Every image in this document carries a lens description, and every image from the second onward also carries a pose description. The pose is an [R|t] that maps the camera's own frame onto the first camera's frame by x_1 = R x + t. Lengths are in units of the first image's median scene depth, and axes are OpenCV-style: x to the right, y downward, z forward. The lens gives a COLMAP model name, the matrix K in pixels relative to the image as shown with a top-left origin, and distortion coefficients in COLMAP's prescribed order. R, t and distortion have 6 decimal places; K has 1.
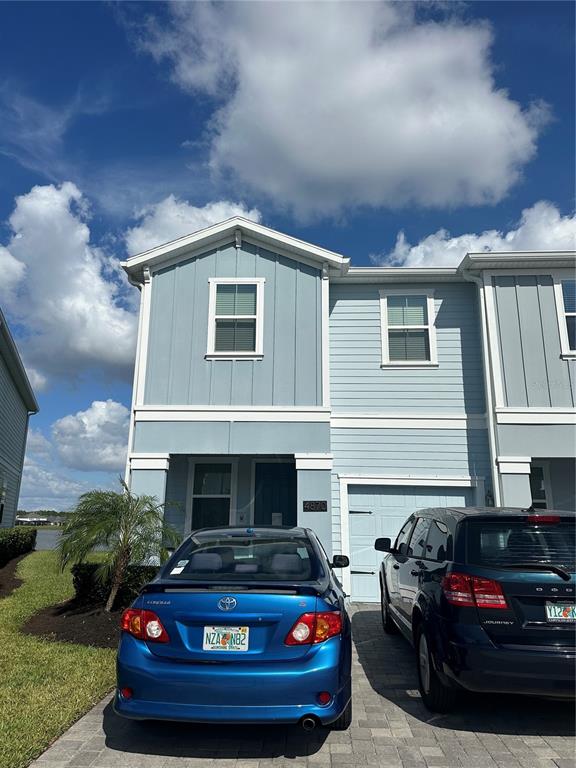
lens RADIAL K [[542.2, 0, 277.1], [0, 542.2, 381.1], [0, 0, 1]] dist [0.040680, -0.055235]
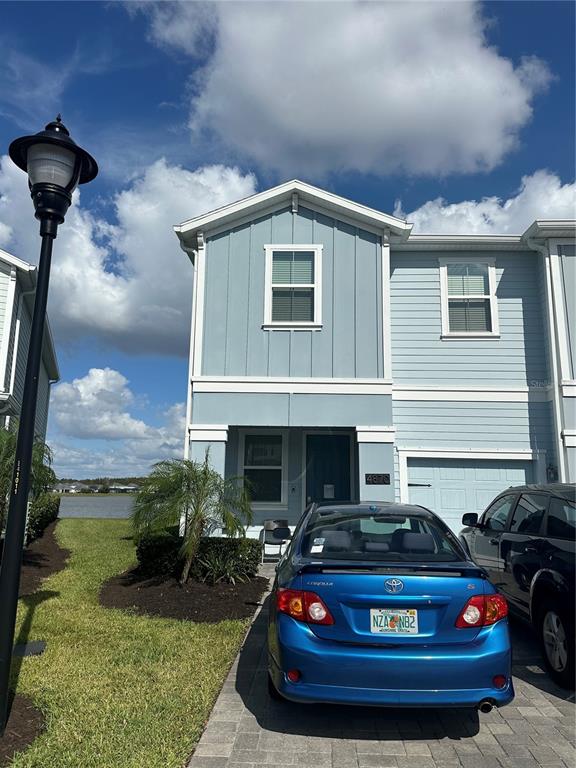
lens RADIAL K [[542.2, 0, 284.5], [0, 542.2, 385.2], [0, 0, 1]] dist [0.040680, -0.055235]
pose [[0.999967, 0.005384, 0.006045, -0.099475], [-0.005753, 0.998011, 0.062777, -0.001455], [-0.005695, -0.062809, 0.998009, 0.021727]]
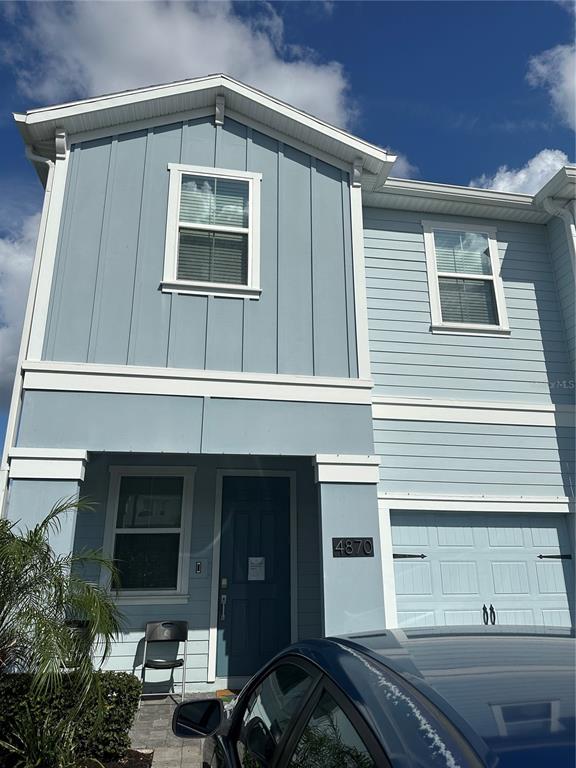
lens RADIAL K [[542.2, 0, 287.2], [0, 542.2, 381.7], [0, 0, 1]] dist [0.040680, -0.055235]
pose [[0.978179, 0.048526, 0.202016, -0.113819], [-0.036317, 0.997308, -0.063708, 0.089257], [-0.204563, 0.054982, 0.977308, 0.415341]]
